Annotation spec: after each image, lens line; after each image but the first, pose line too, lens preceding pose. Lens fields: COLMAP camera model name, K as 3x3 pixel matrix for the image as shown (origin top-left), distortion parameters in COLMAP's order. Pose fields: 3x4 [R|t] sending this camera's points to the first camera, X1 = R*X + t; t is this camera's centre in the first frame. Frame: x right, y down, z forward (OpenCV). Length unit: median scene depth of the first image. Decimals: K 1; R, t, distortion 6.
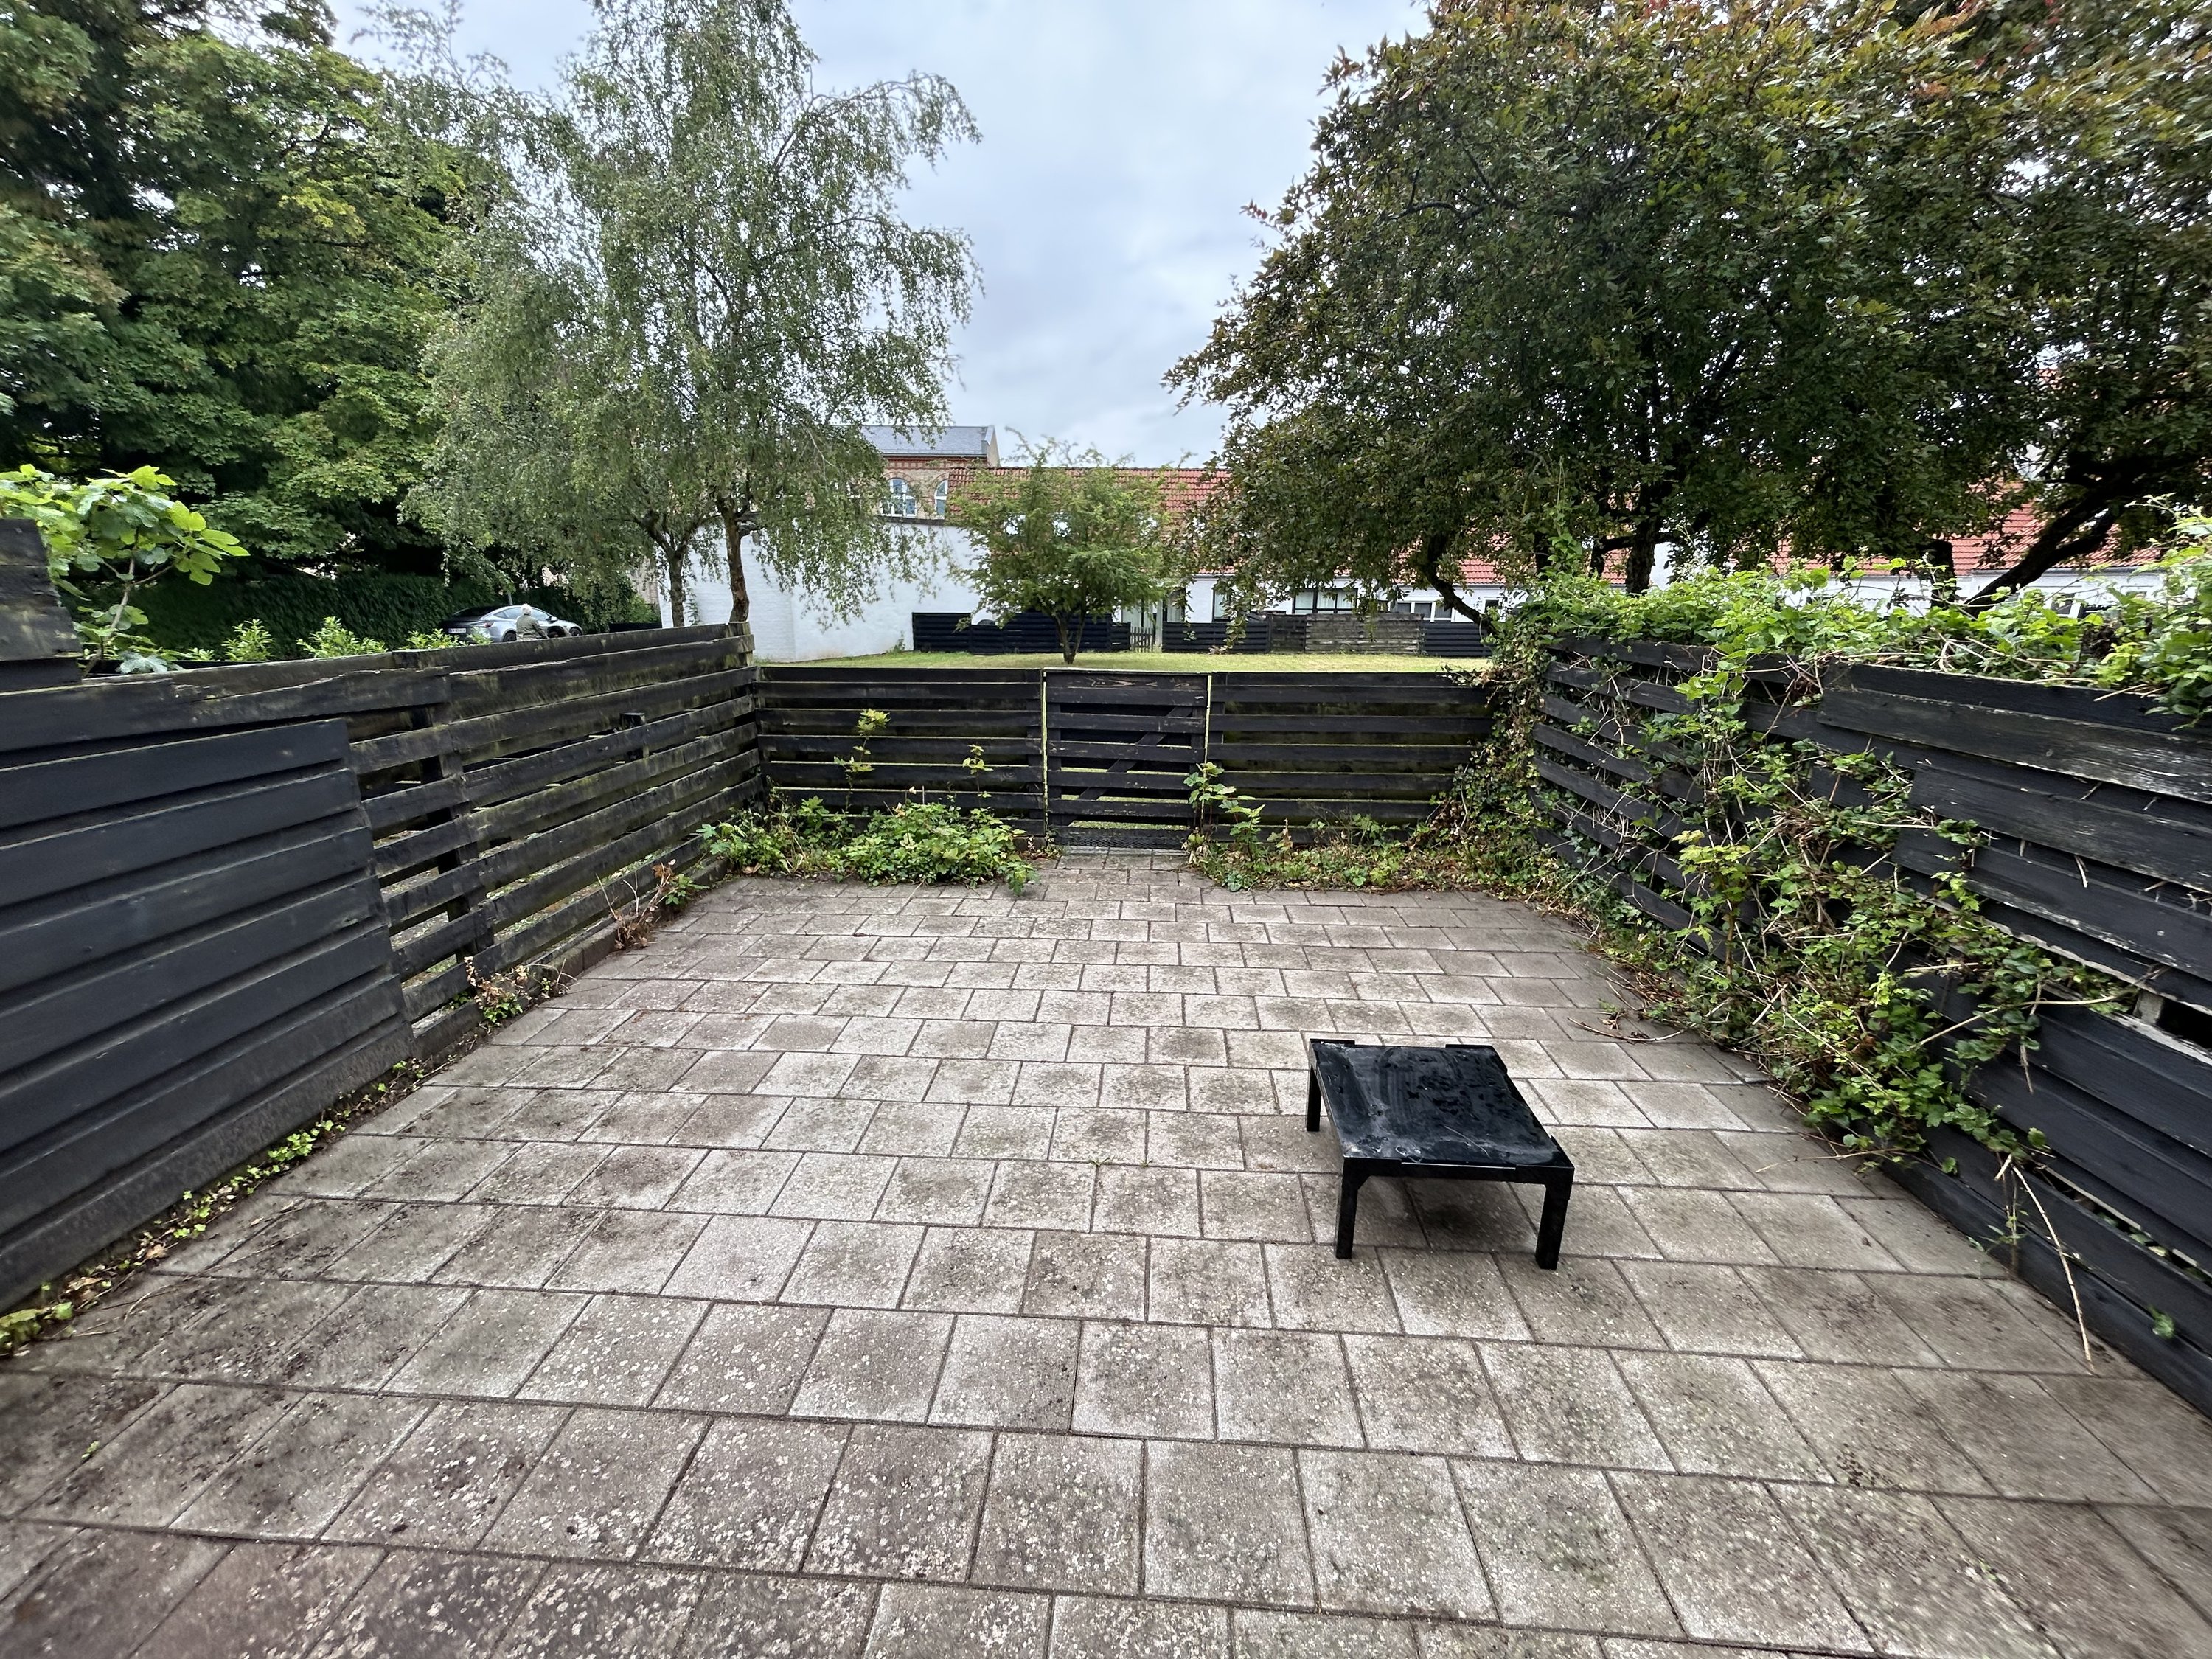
lens RADIAL K [[893.4, 0, 1105.8], [0, 893.4, 832.6], [0, 0, 1]] dist [-0.001636, -0.000346]
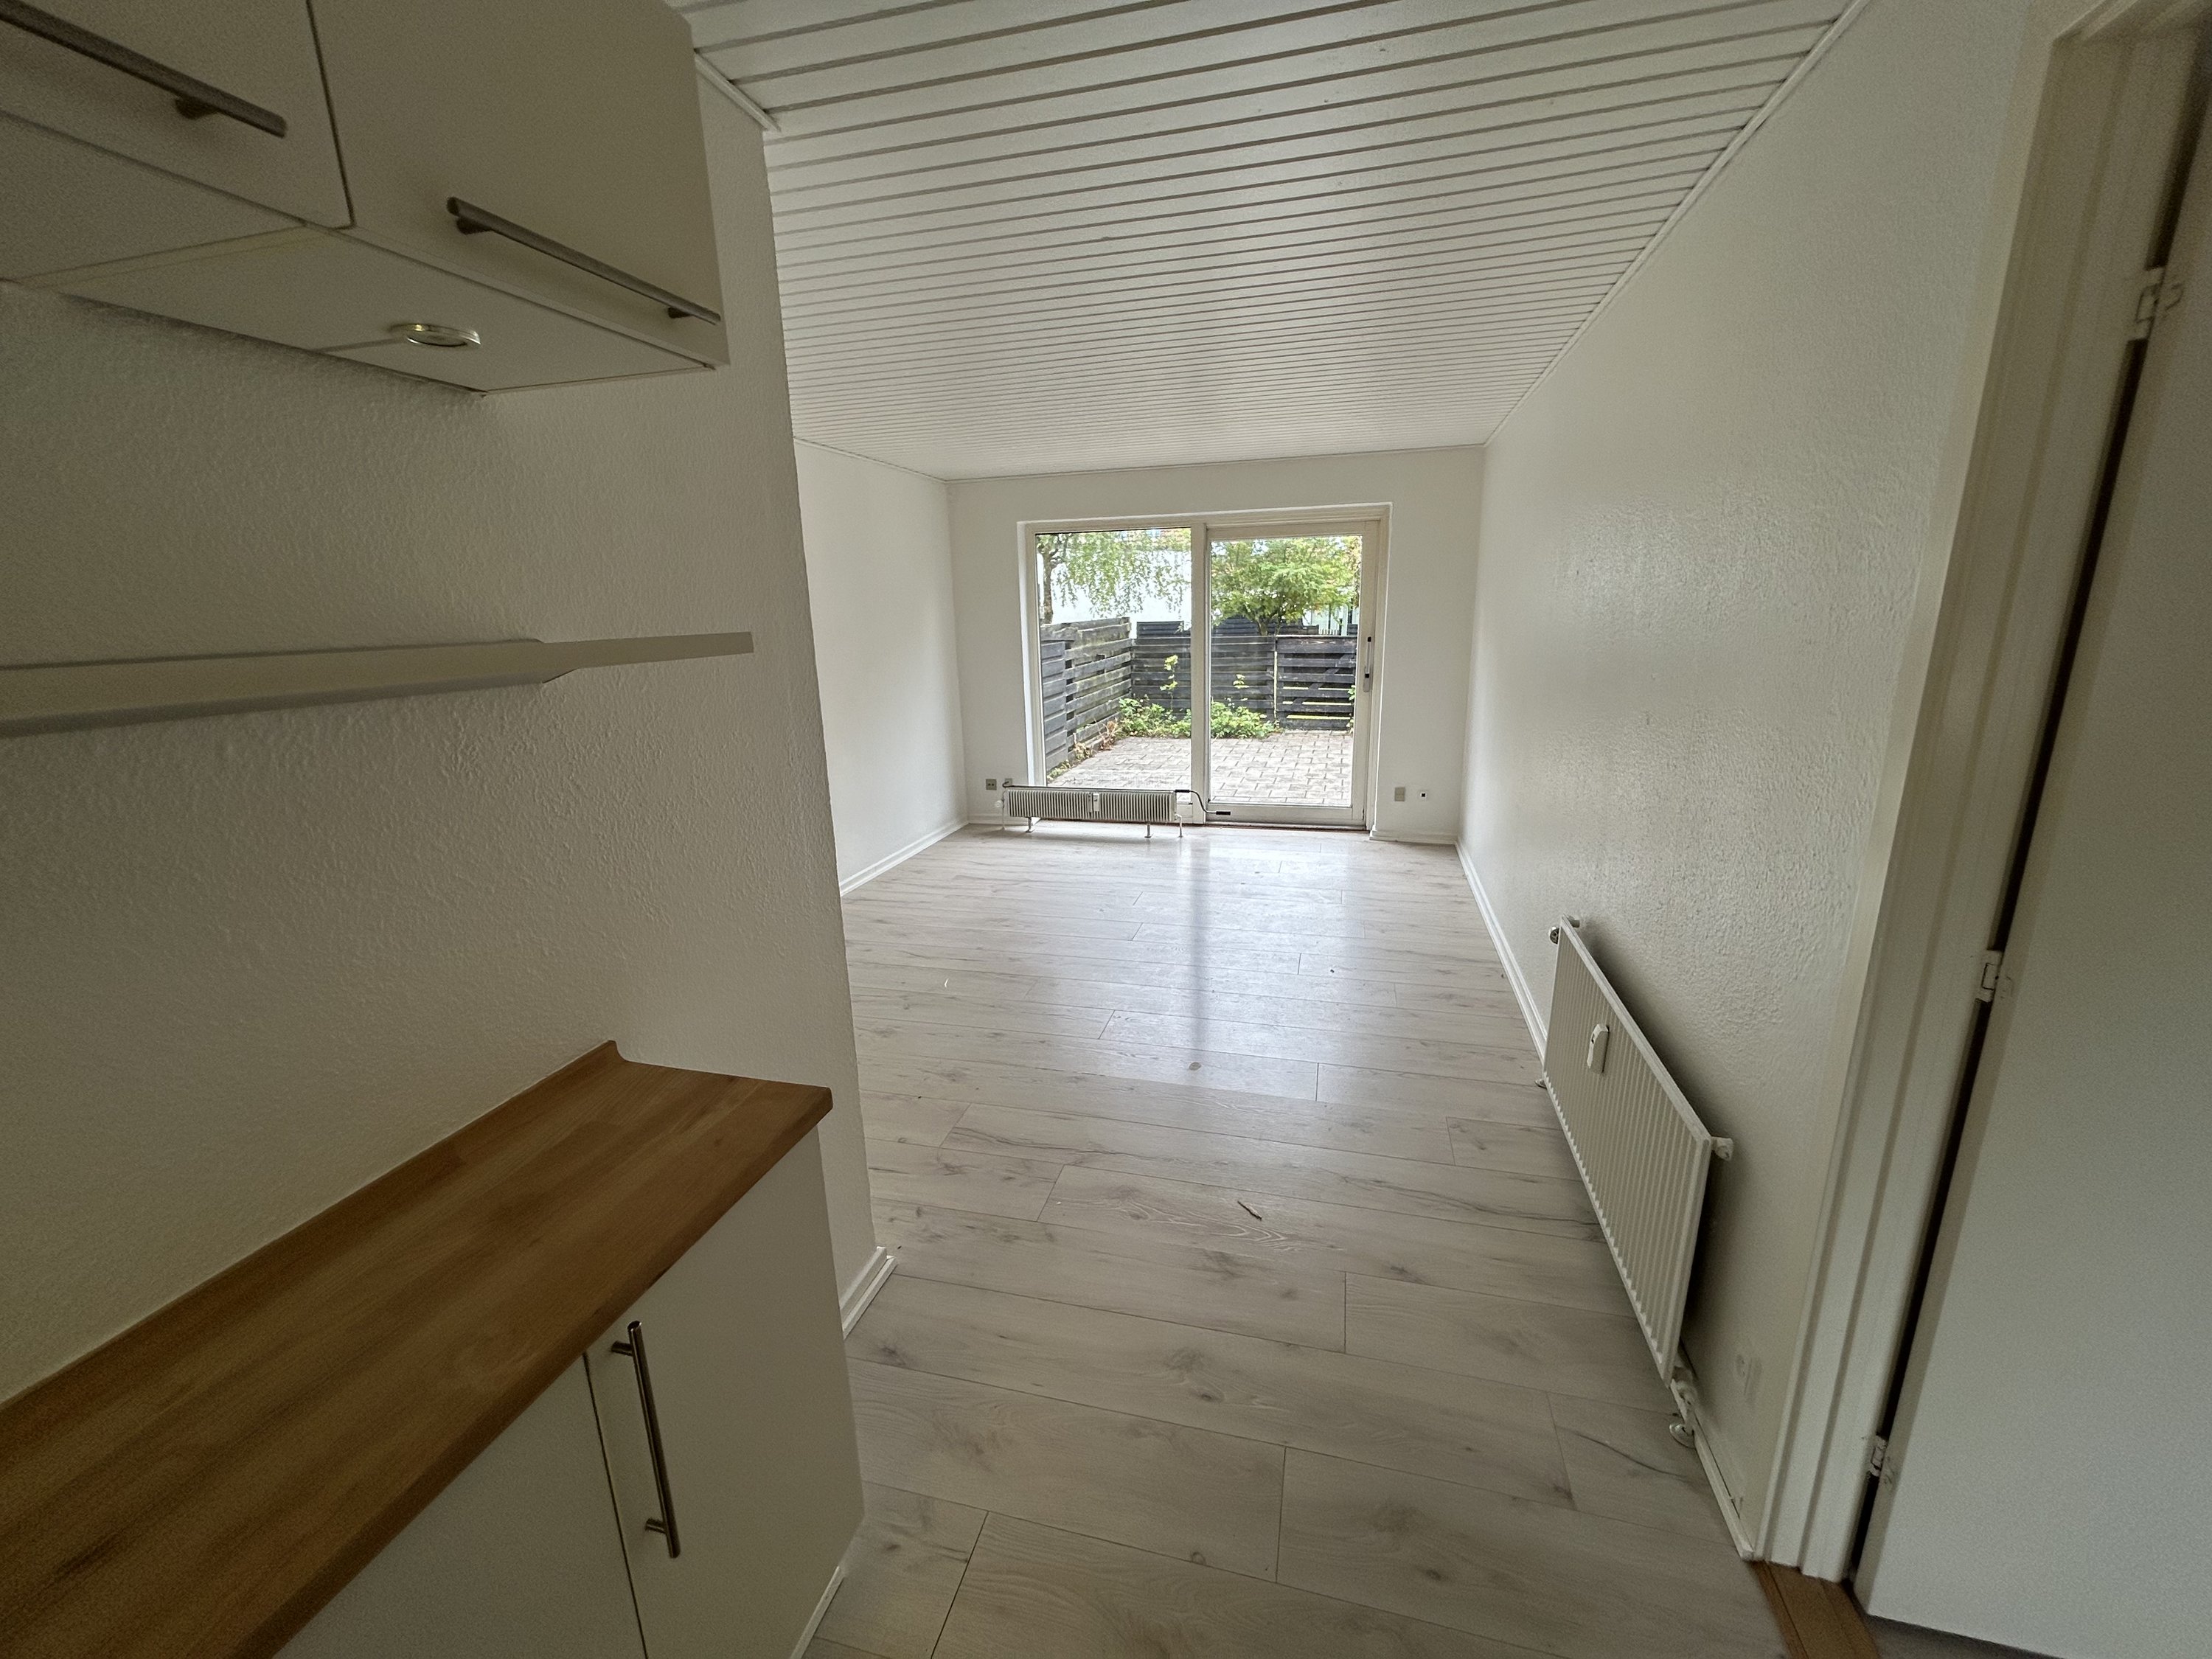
lens RADIAL K [[893.4, 0, 1105.8], [0, 893.4, 832.6], [0, 0, 1]] dist [-0.001636, -0.000346]
pose [[0.979721, 0.019486, -0.199414, -0.041599], [-0.022220, 0.999687, -0.011480, 0.320008], [0.199128, 0.015678, 0.979848, -1.134624]]
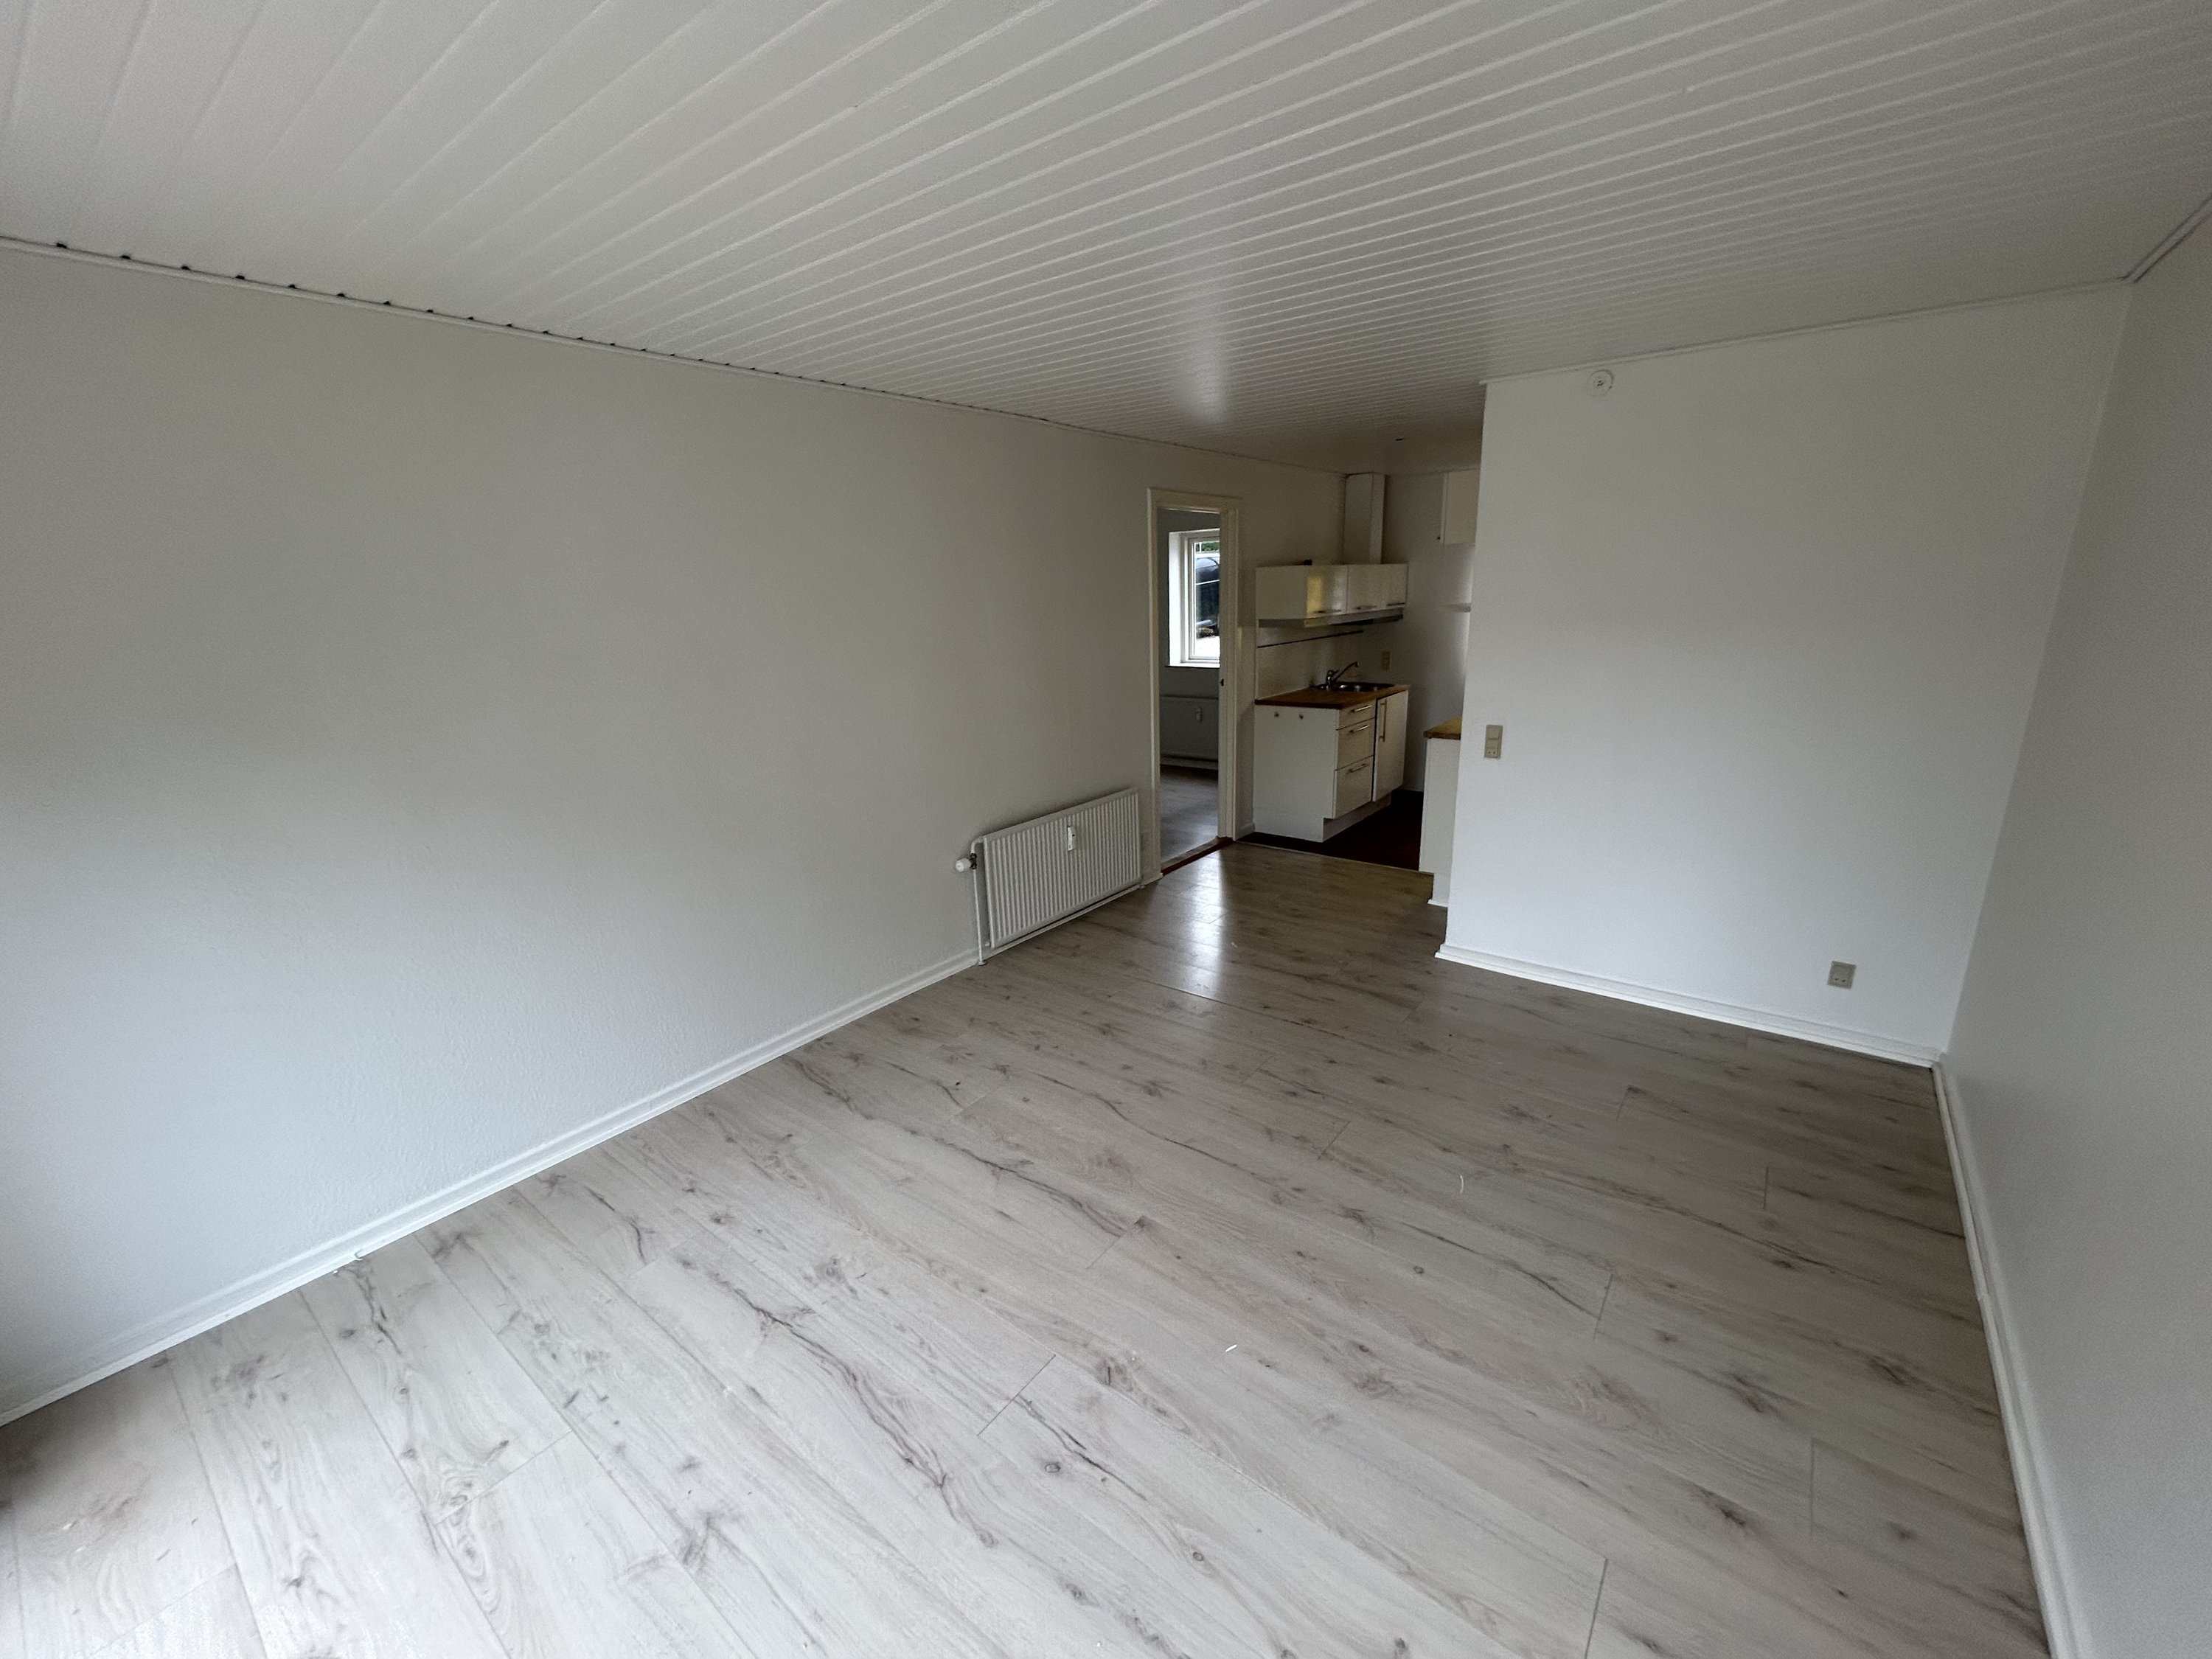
lens RADIAL K [[893.4, 0, 1105.8], [0, 893.4, 832.6], [0, 0, 1]] dist [-0.001636, -0.000346]
pose [[-0.826909, -0.129795, 0.547151, -0.400313], [0.174671, 0.865583, 0.469314, 0.003038], [-0.534520, 0.483652, -0.693087, -0.074289]]
